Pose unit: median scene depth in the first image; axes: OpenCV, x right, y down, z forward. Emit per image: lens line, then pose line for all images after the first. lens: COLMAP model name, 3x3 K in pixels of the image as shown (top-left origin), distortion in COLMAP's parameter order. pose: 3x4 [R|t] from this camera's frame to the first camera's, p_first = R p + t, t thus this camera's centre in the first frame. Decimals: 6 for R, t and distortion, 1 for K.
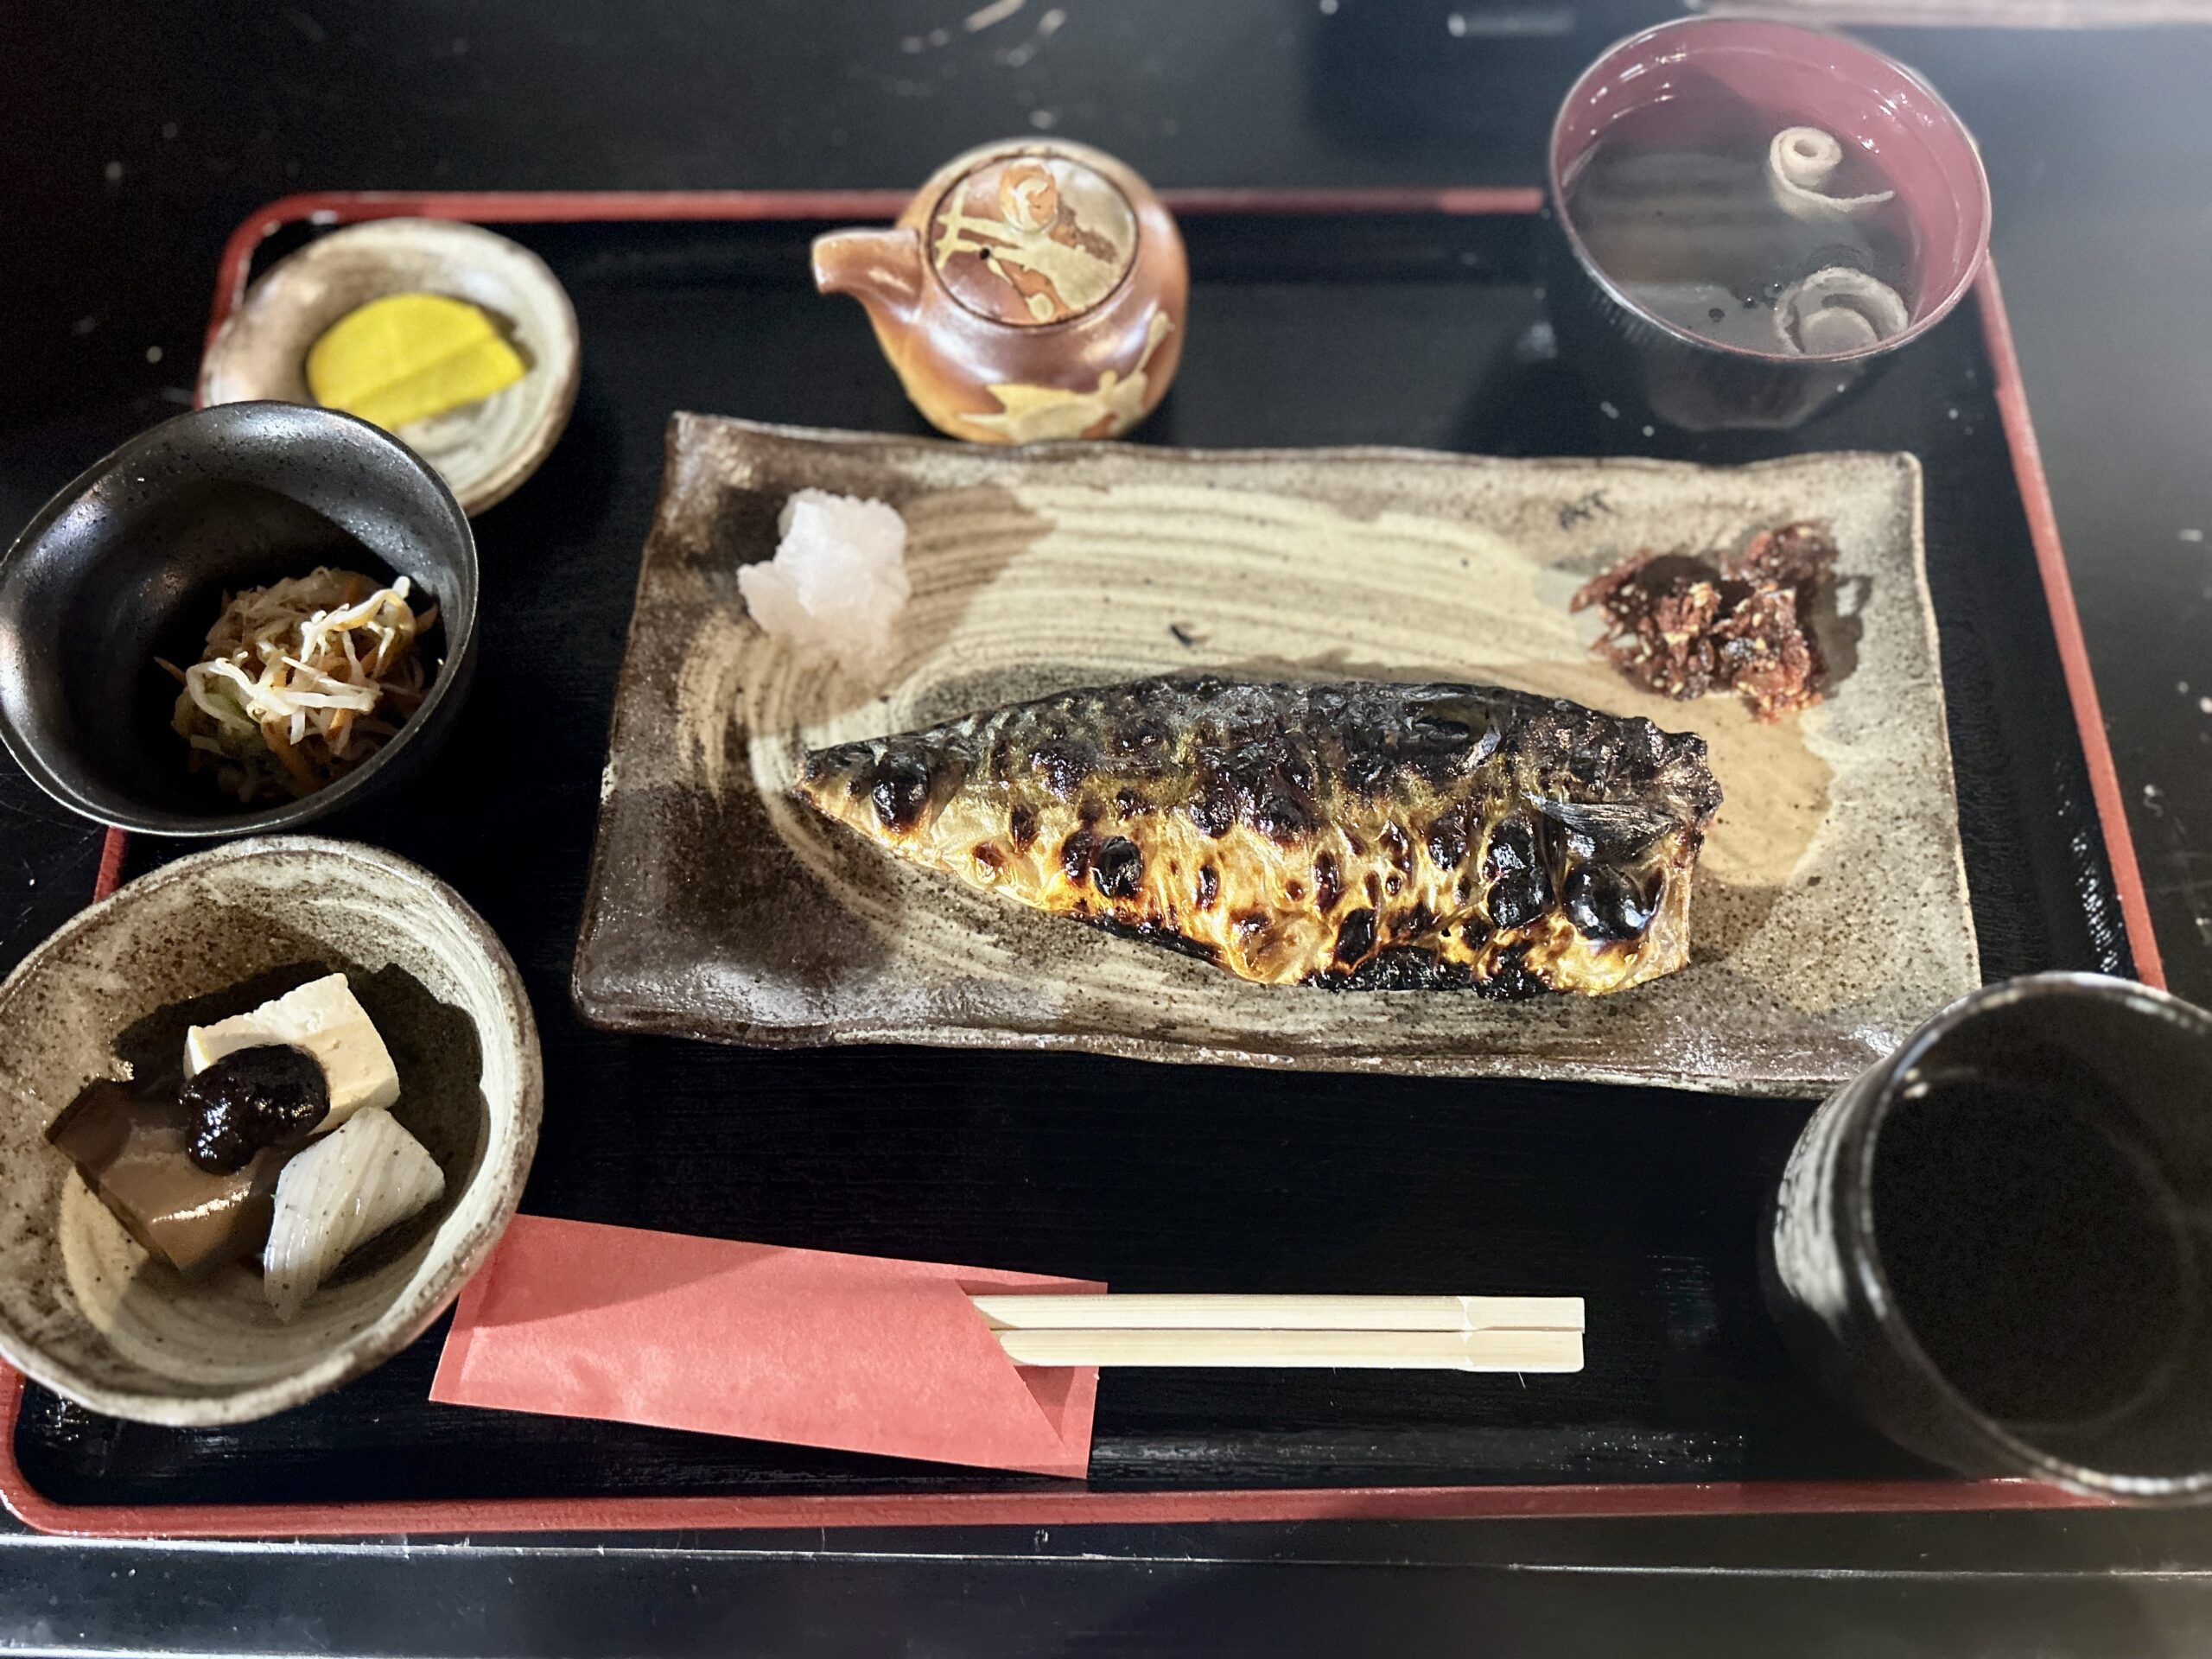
lens RADIAL K [[1682.8, 0, 1106.0], [0, 1682.8, 829.5], [0, 0, 1]] dist [0.083935, -0.237435]
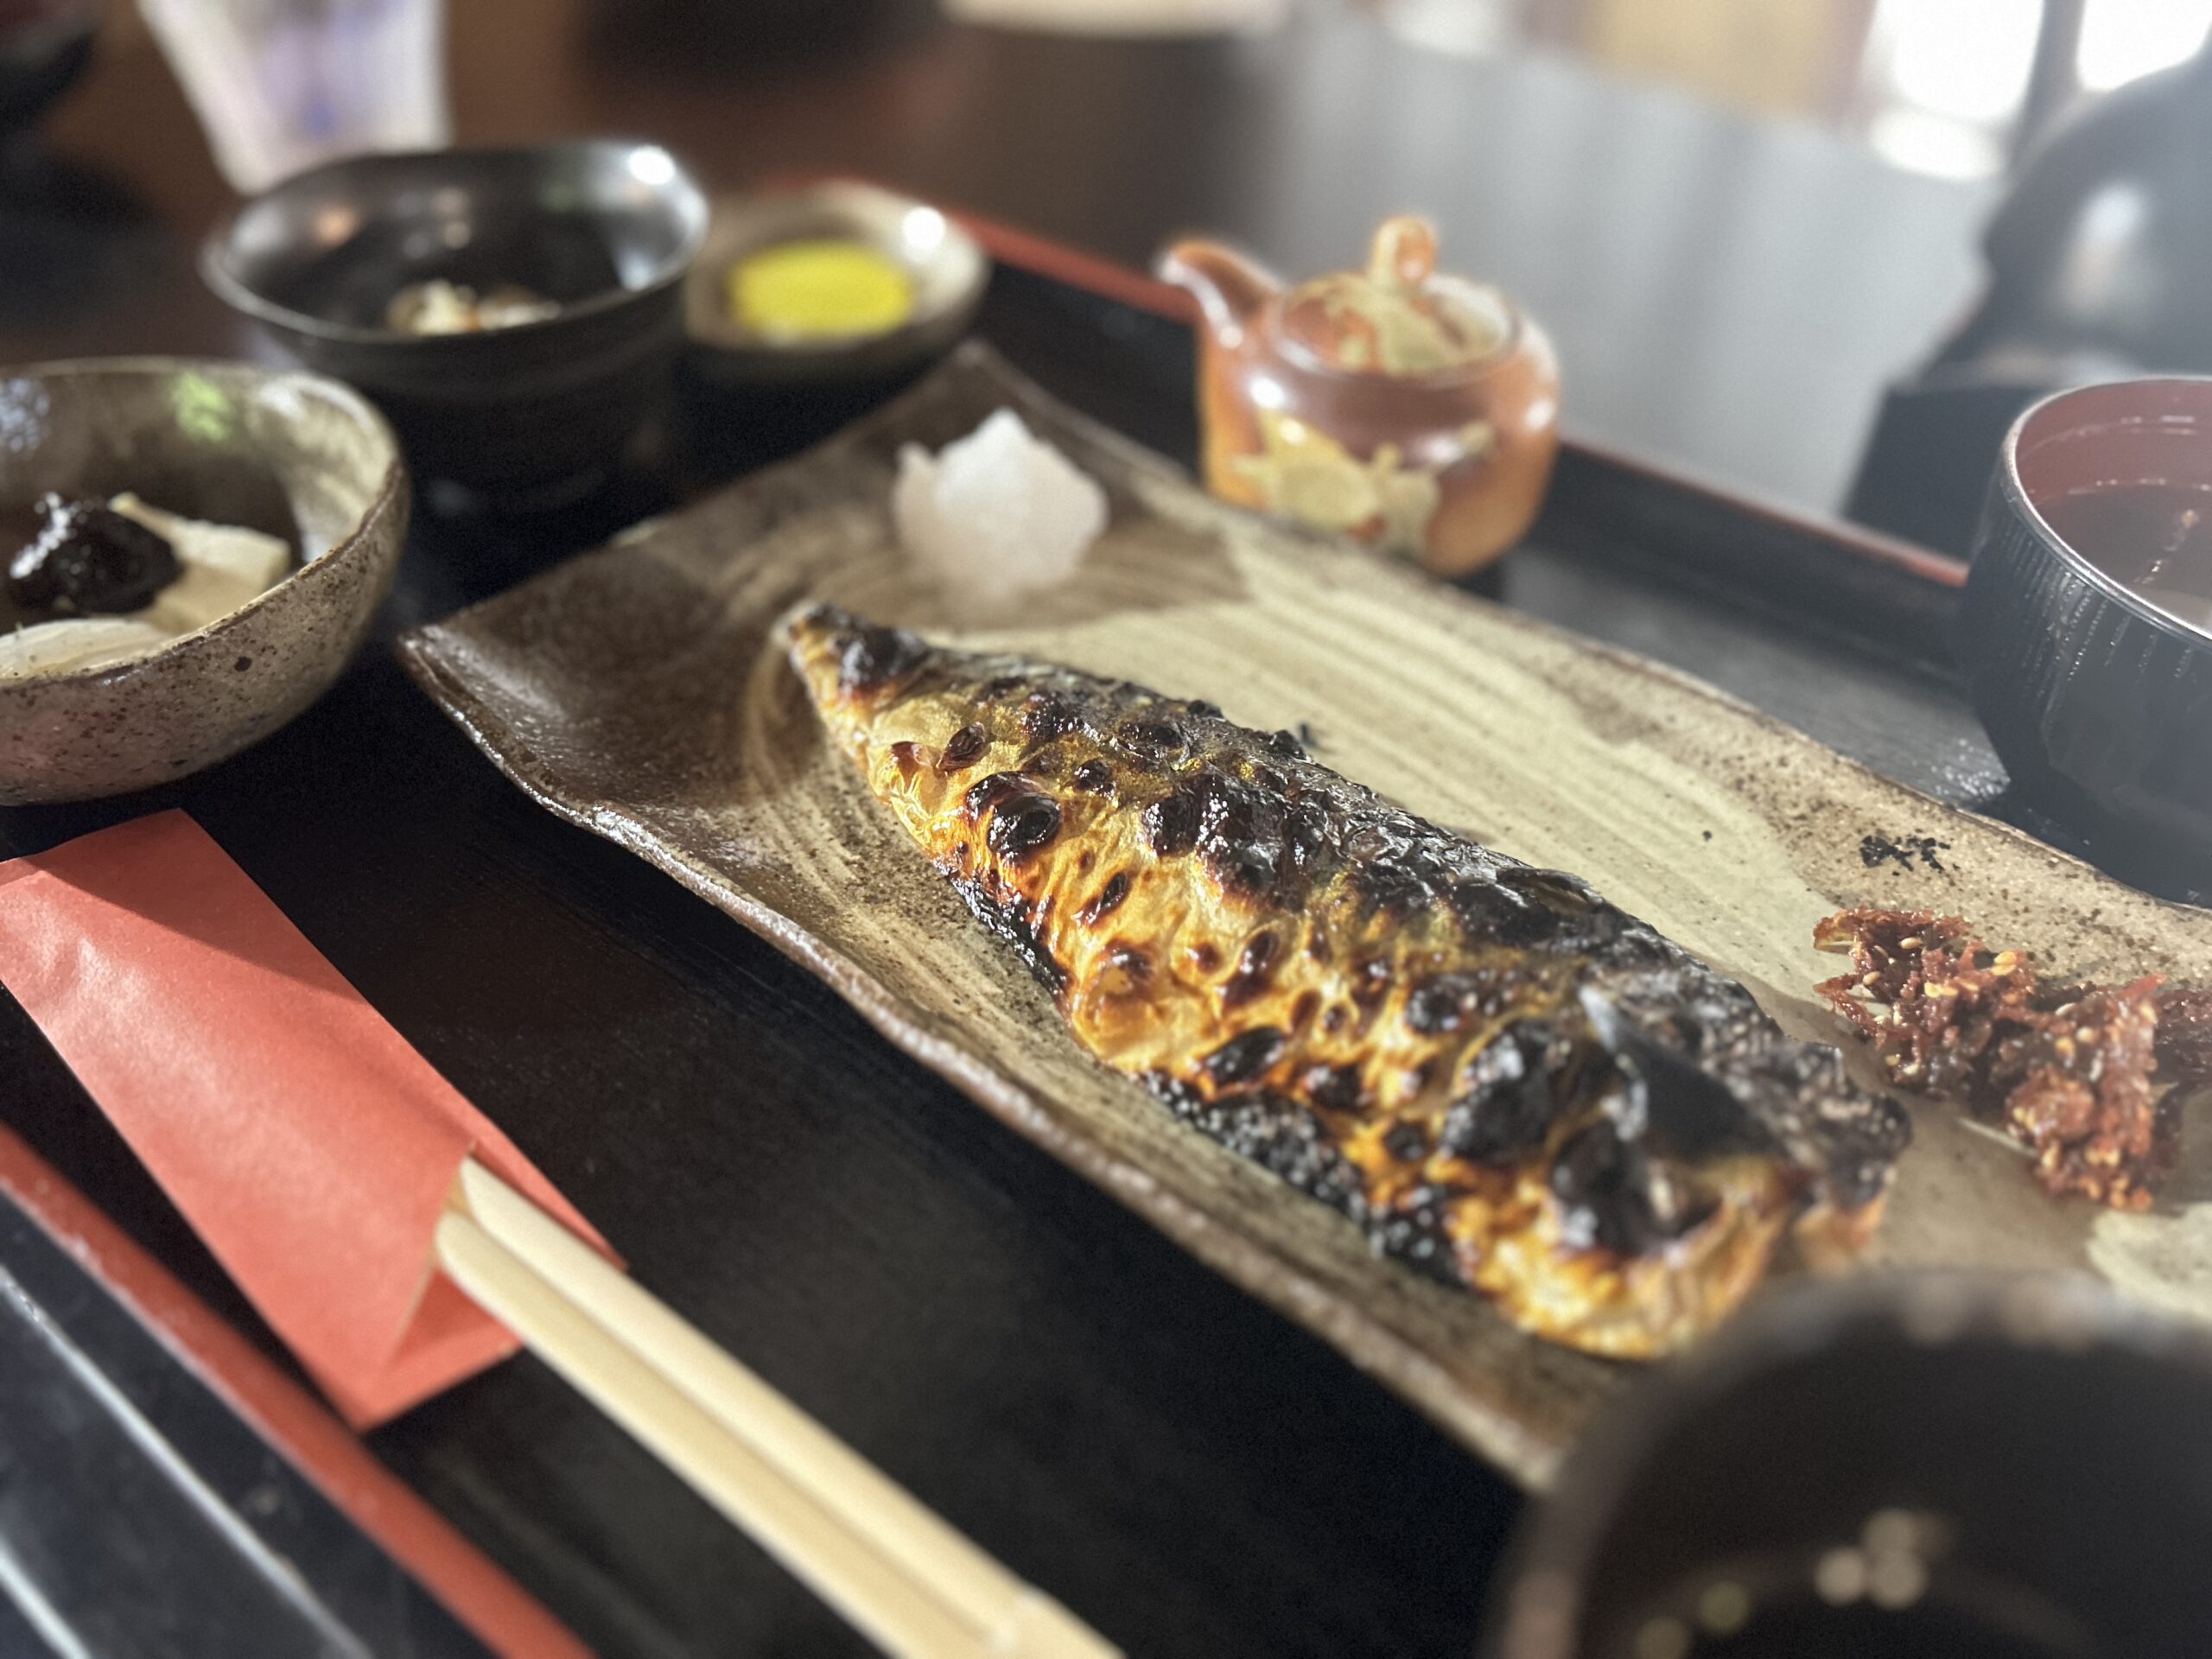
lens RADIAL K [[1682.8, 0, 1106.0], [0, 1682.8, 829.5], [0, 0, 1]] dist [0.083935, -0.237435]
pose [[0.804205, 0.423646, -0.416868, 0.338619], [-0.565328, 0.761735, -0.316487, 0.233420], [0.183465, 0.490188, 0.852090, 0.378689]]
